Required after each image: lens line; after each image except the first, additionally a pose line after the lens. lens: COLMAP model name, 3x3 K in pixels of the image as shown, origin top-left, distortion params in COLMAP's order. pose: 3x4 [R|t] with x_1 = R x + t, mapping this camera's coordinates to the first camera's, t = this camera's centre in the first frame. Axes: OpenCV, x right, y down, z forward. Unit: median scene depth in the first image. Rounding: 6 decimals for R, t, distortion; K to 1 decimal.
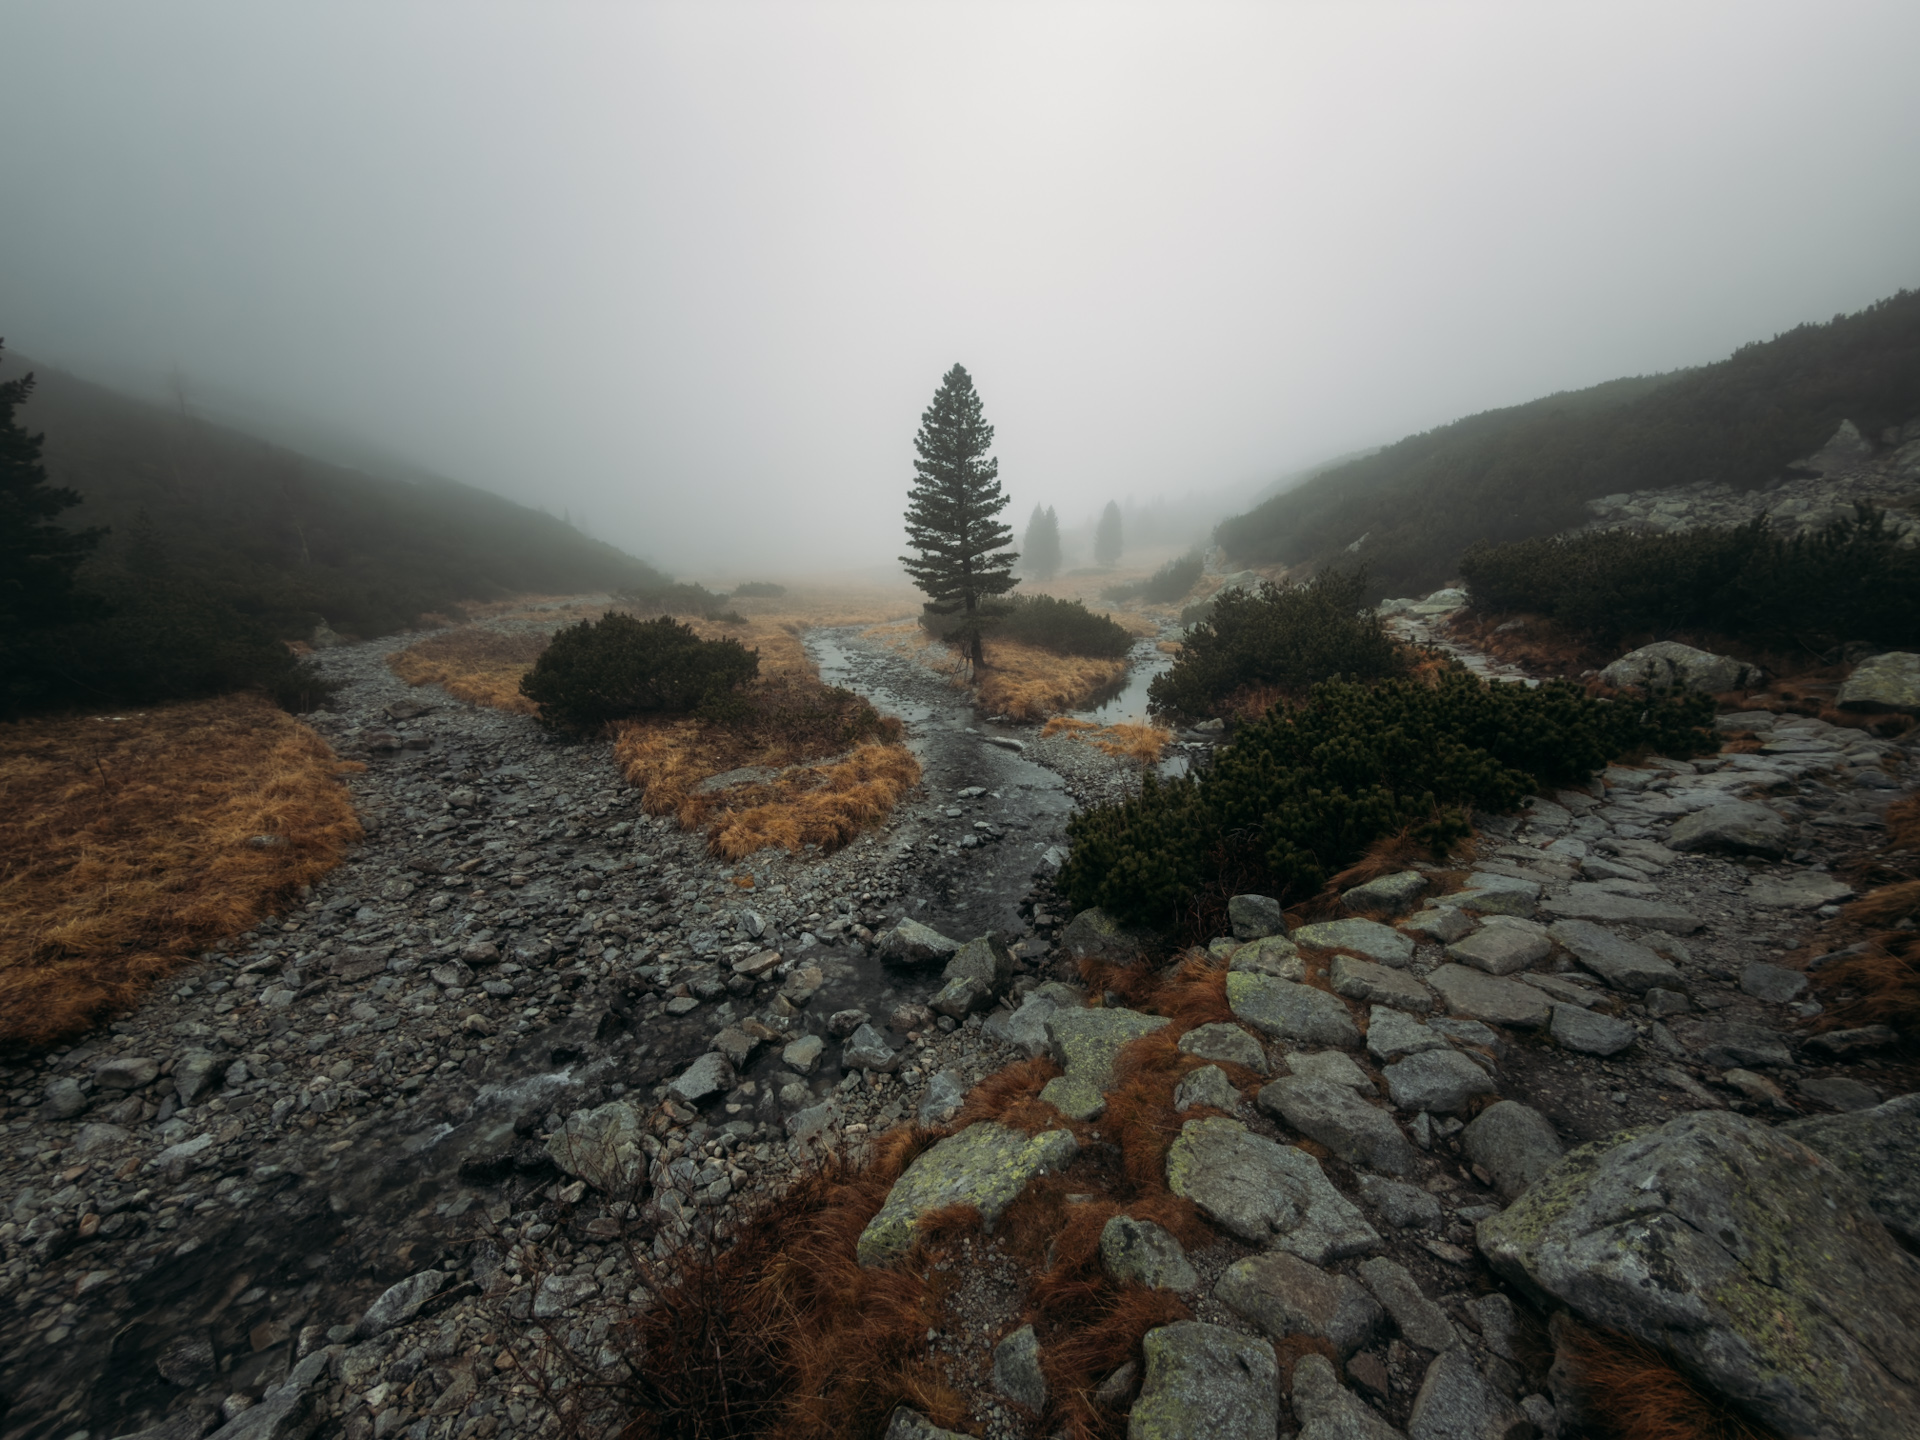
lens RADIAL K [[755.1, 0, 964.8], [0, 755.1, 722.8], [0, 0, 1]] dist [0.003526, -0.000250]
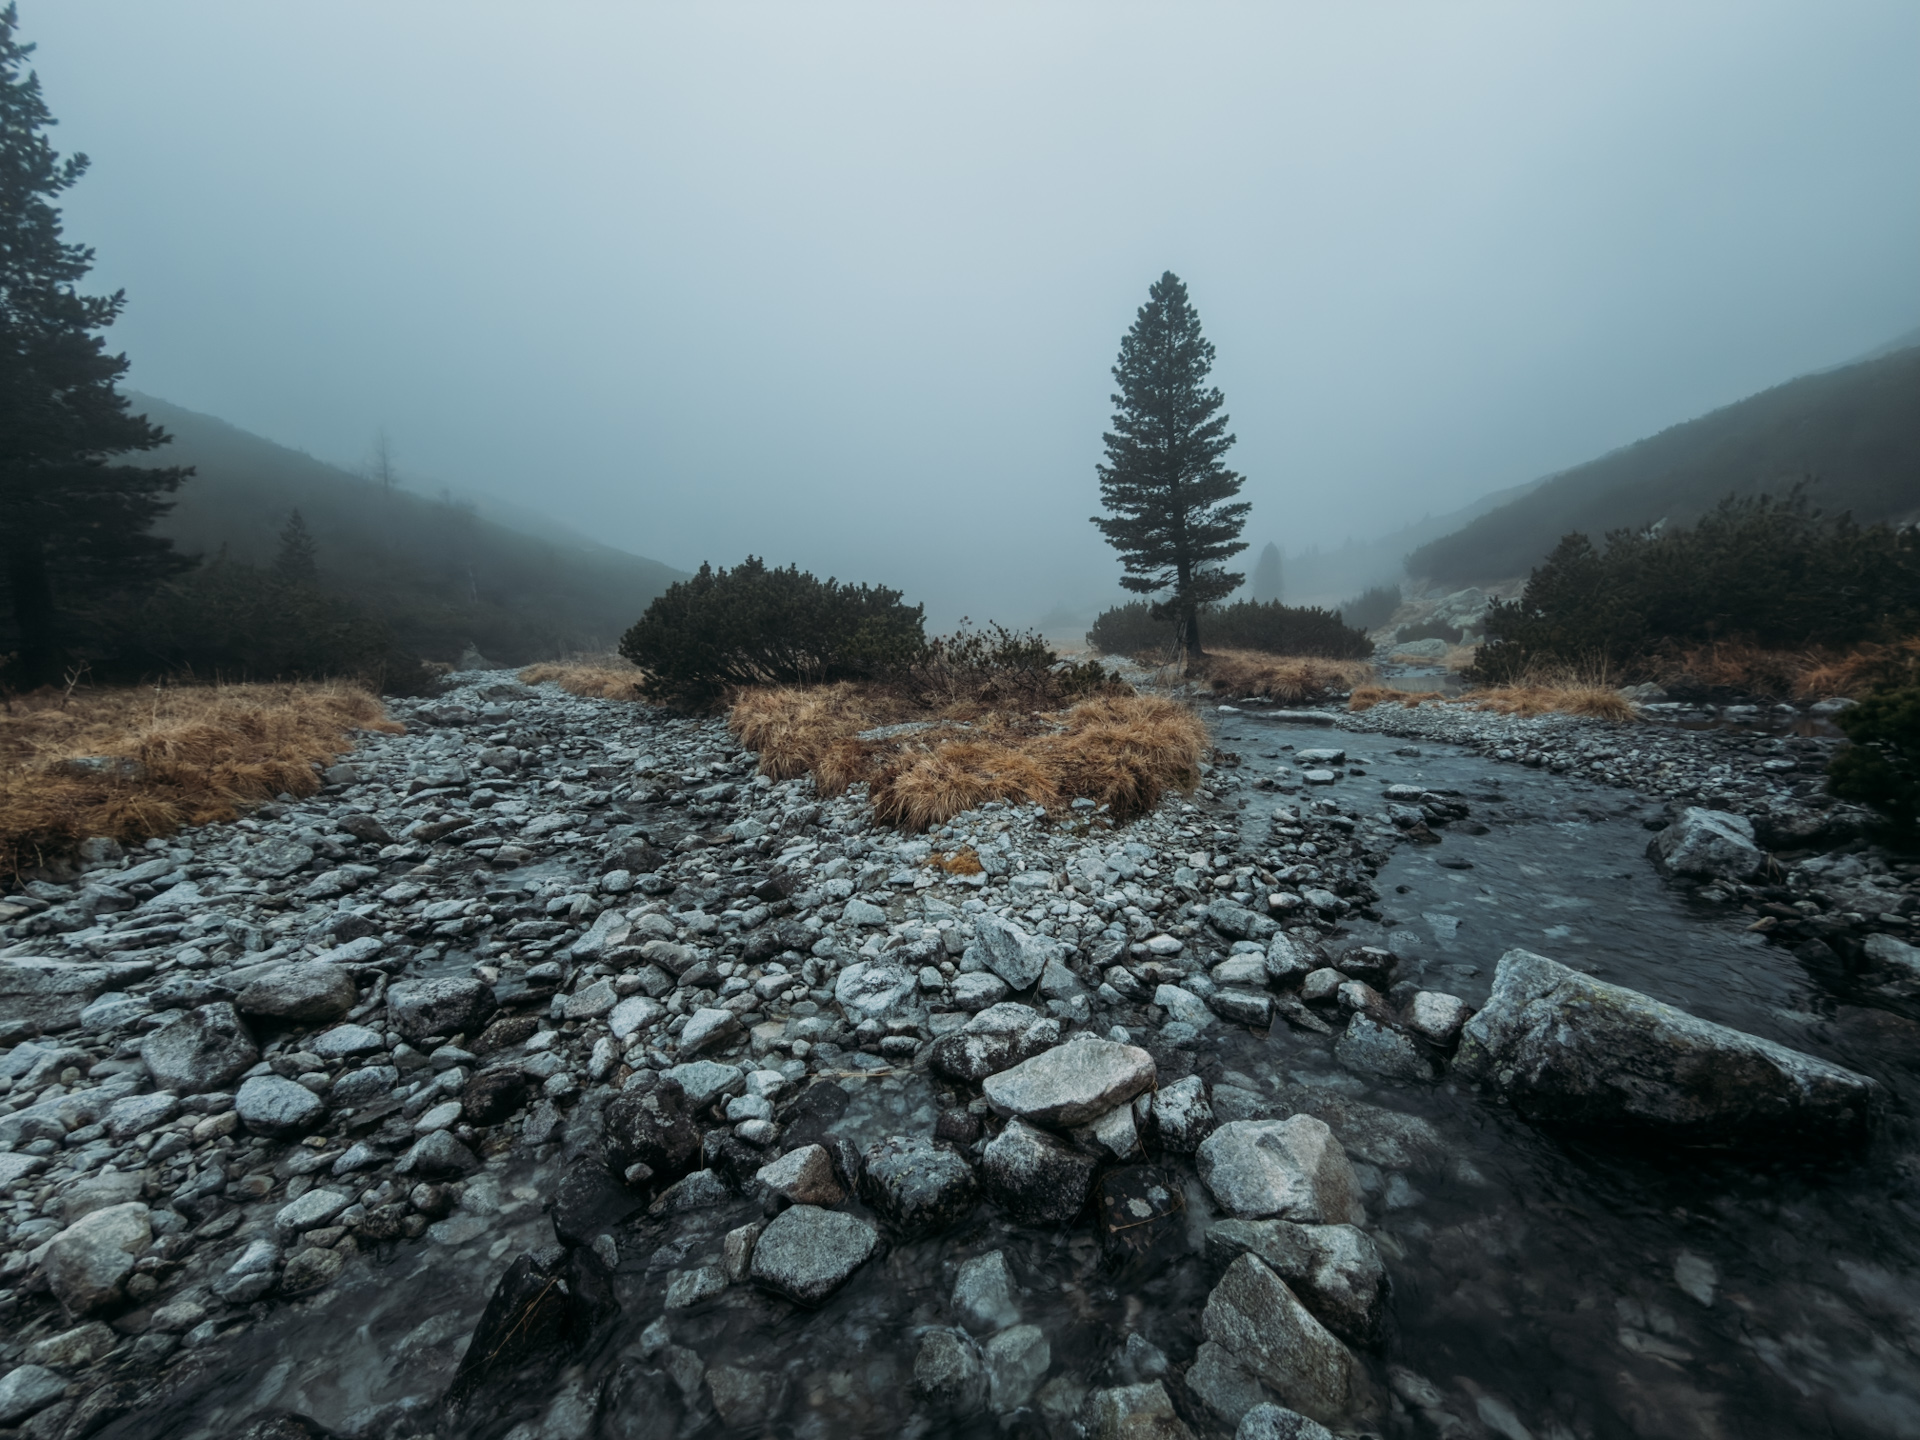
lens RADIAL K [[755.1, 0, 964.3], [0, 755.1, 723.5], [0, 0, 1]] dist [0.003526, -0.000250]
pose [[0.985406, -0.006920, -0.170079, -0.237088], [-0.009181, 0.995558, -0.093702, 0.190464], [0.169972, 0.093896, 0.980965, 0.630333]]
